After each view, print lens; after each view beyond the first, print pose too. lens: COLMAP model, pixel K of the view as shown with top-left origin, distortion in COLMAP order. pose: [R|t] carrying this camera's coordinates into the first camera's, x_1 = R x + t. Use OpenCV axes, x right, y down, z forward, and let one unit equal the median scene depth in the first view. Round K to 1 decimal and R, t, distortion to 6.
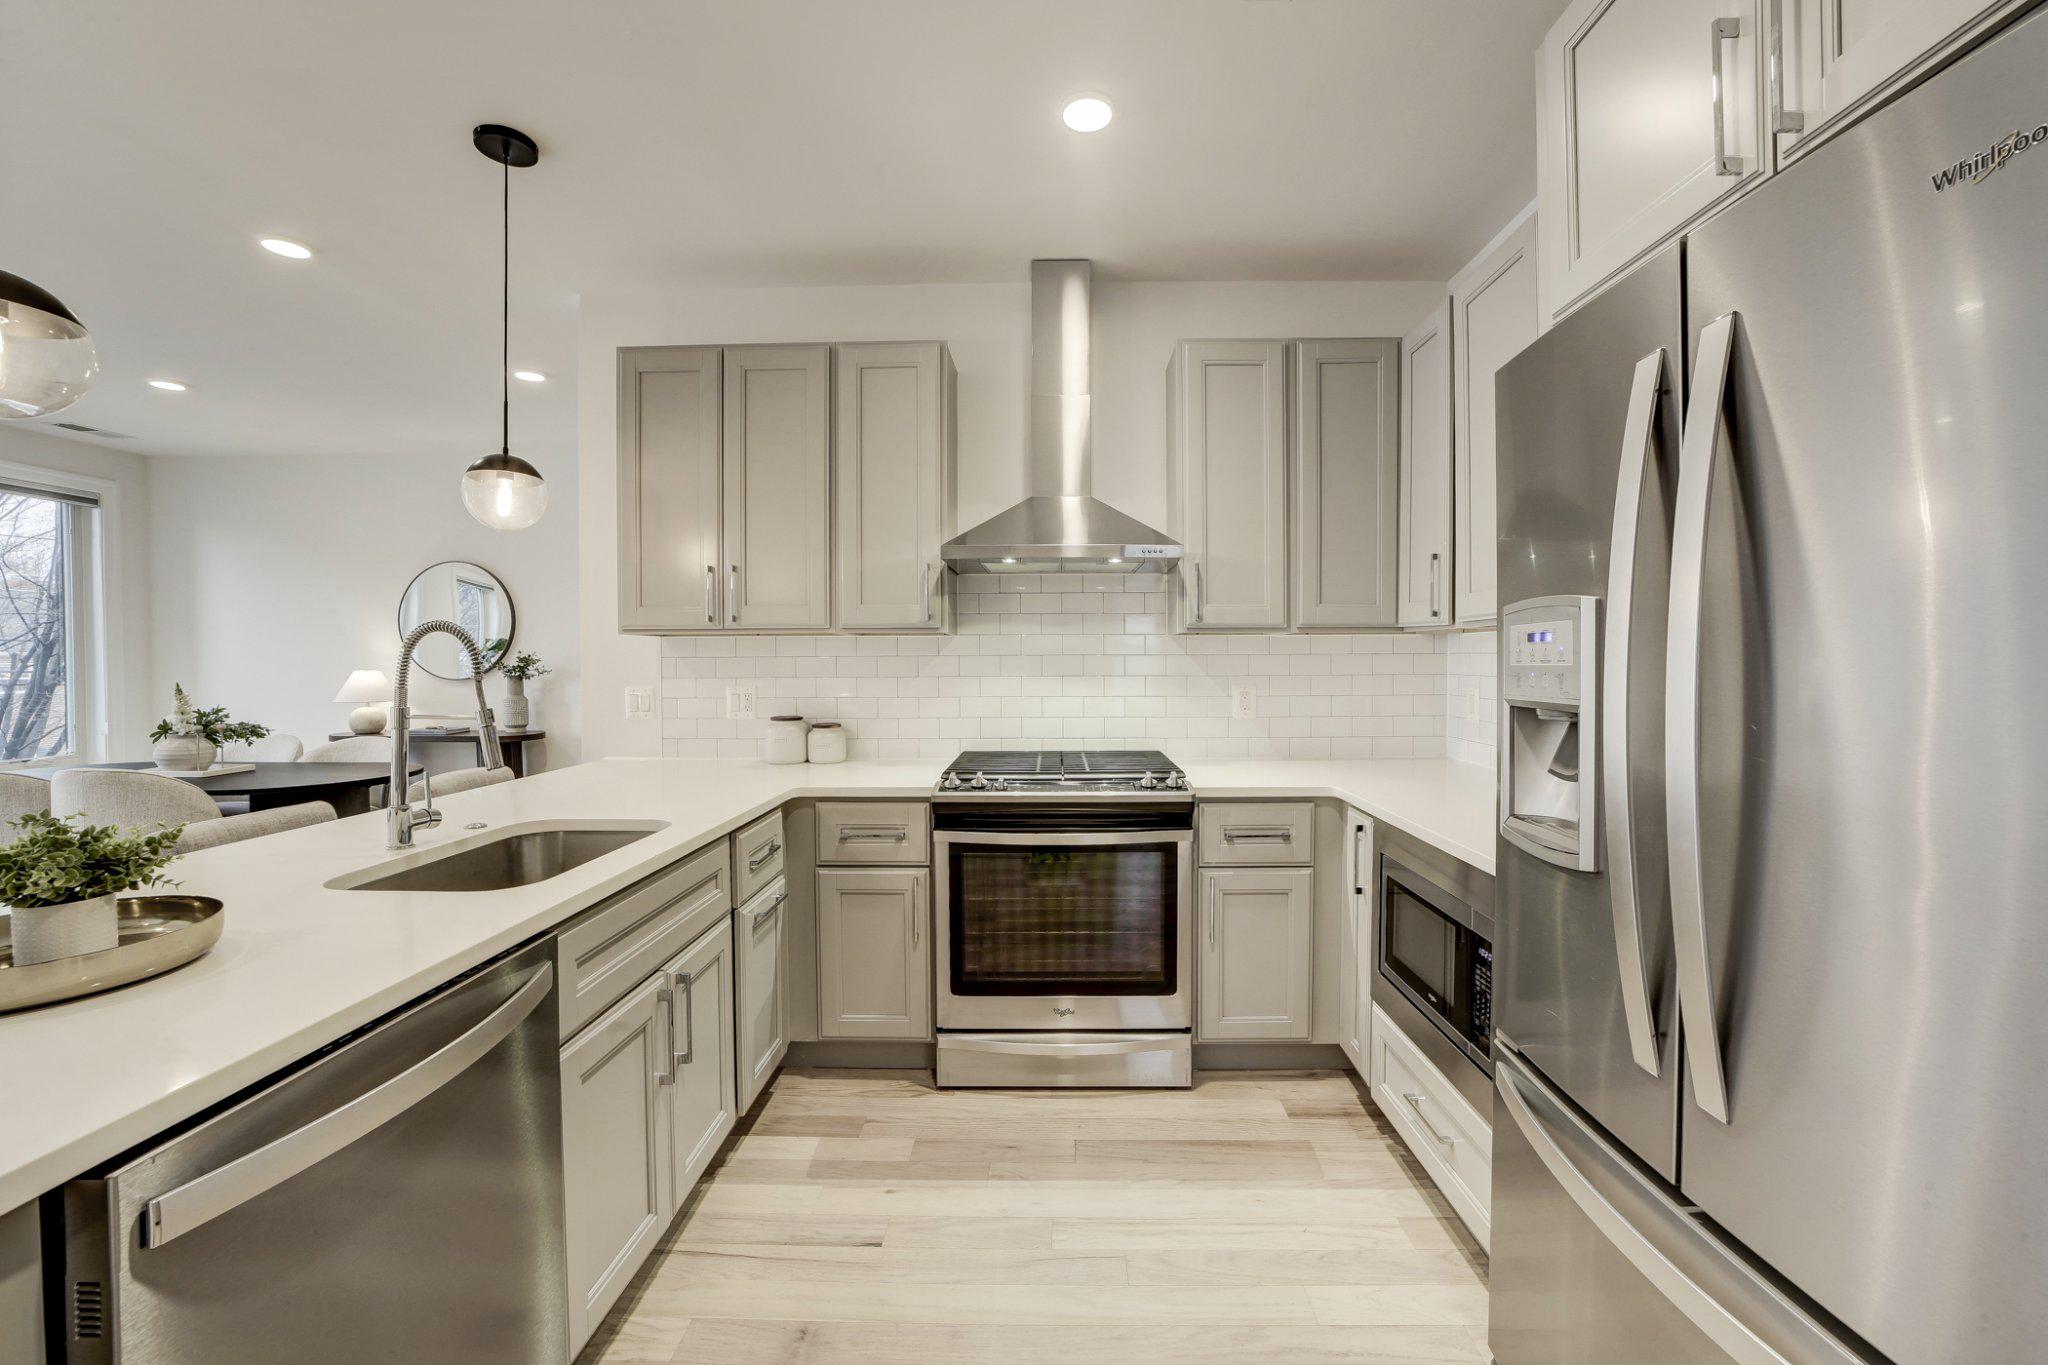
lens RADIAL K [[836.7, 0, 1032.4], [0, 836.7, 673.4], [0, 0, 1]] dist [-0.031681, 0.007559]
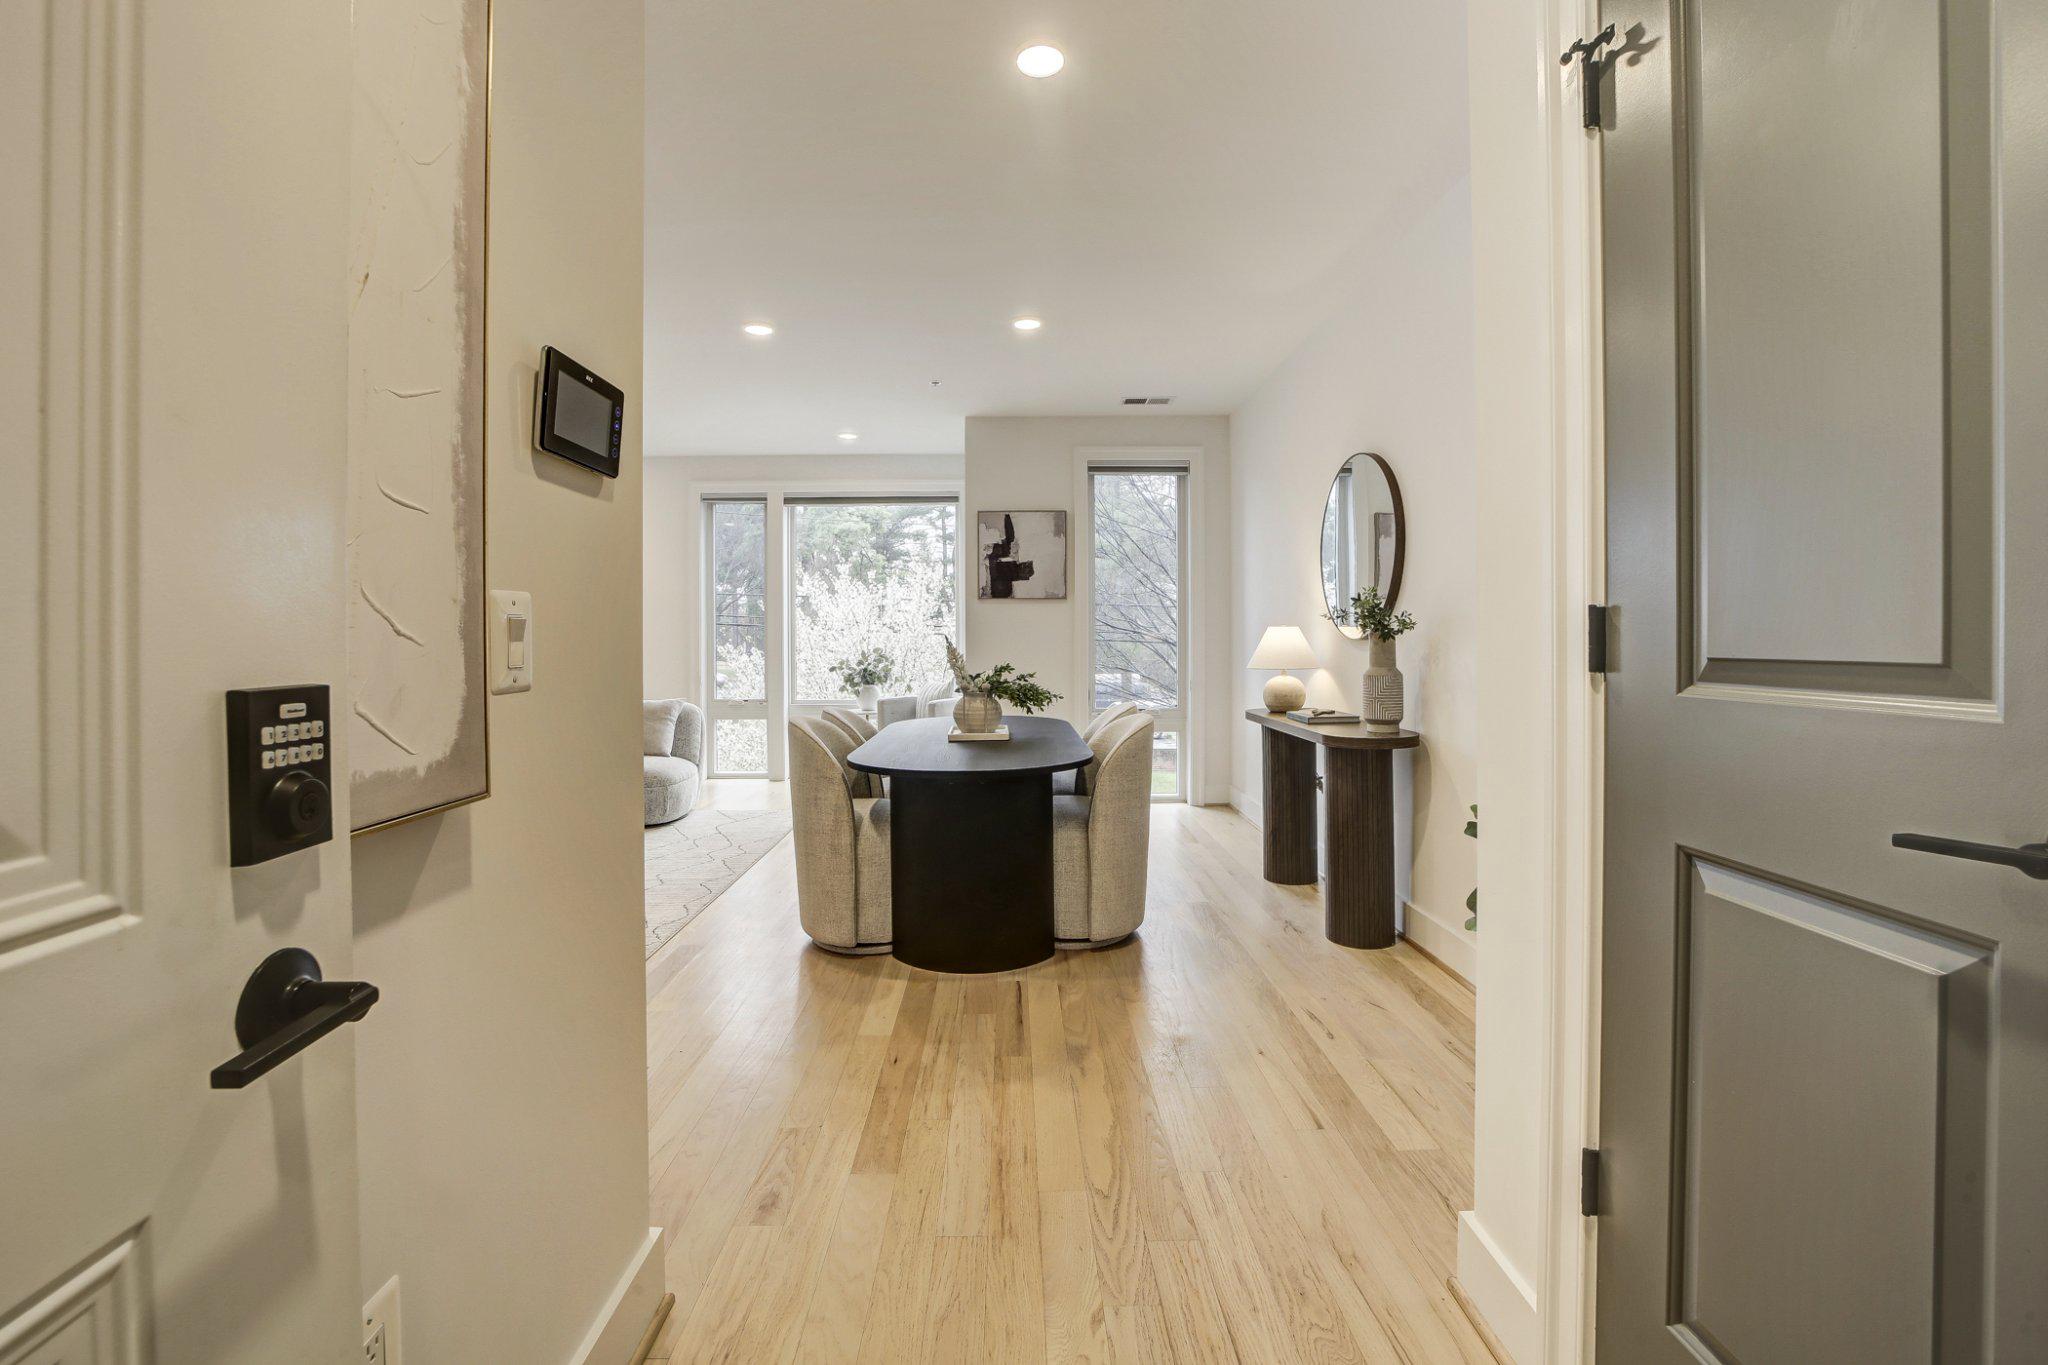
lens RADIAL K [[889.3, 0, 1008.7], [0, 889.3, 636.7], [0, 0, 1]] dist [-0.015588, -0.000031]
pose [[0.033006, -0.000043, -0.999455, -0.020813], [-0.009873, 0.999951, -0.000369, 0.009330], [0.999406, 0.009880, 0.033004, 0.790142]]
